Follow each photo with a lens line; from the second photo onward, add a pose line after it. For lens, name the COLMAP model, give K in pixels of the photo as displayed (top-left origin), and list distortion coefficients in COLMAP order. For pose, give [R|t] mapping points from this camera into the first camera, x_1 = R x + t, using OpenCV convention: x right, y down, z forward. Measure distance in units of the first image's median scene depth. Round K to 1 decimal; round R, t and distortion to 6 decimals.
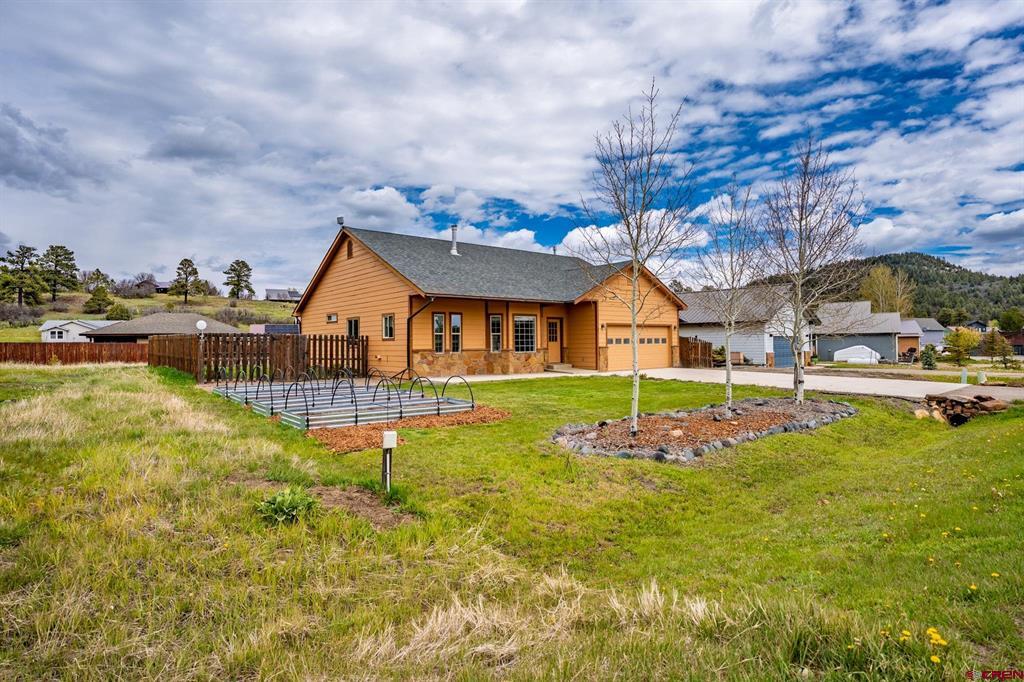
lens RADIAL K [[549.6, 0, 506.0], [0, 549.6, 340.4], [0, 0, 1]] dist [0.014844, 0.000449]
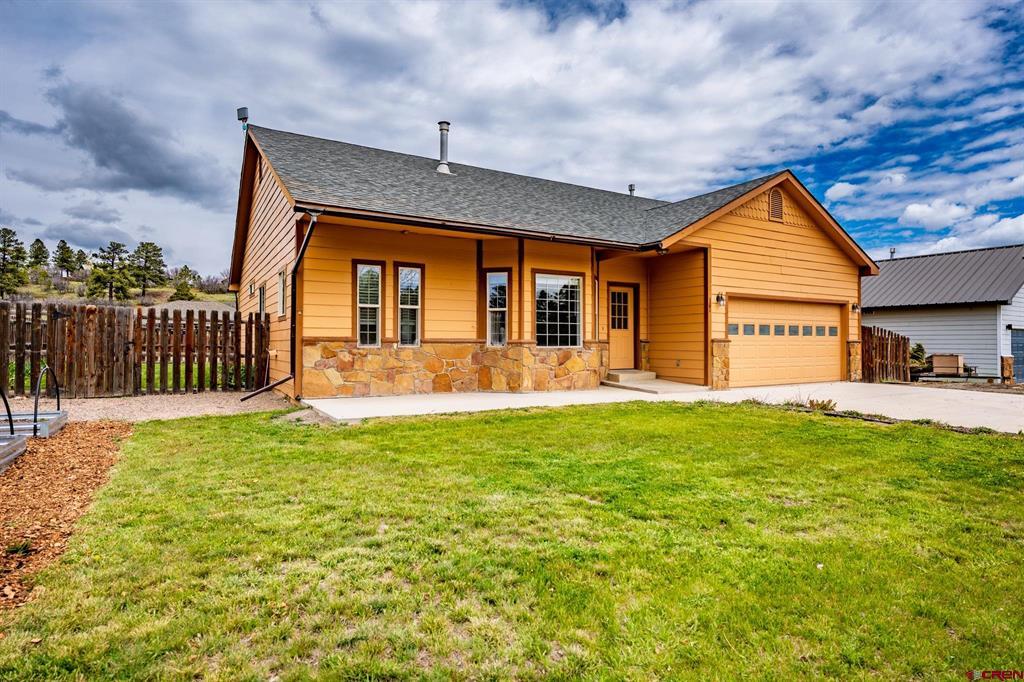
lens RADIAL K [[549.6, 0, 508.3], [0, 549.6, 336.6], [0, 0, 1]] dist [0.014844, 0.000449]
pose [[0.988554, 0.010453, -0.150507, 0.062062], [-0.011452, 0.999918, -0.005771, 0.014336], [0.150434, 0.007428, 0.988592, 0.477465]]
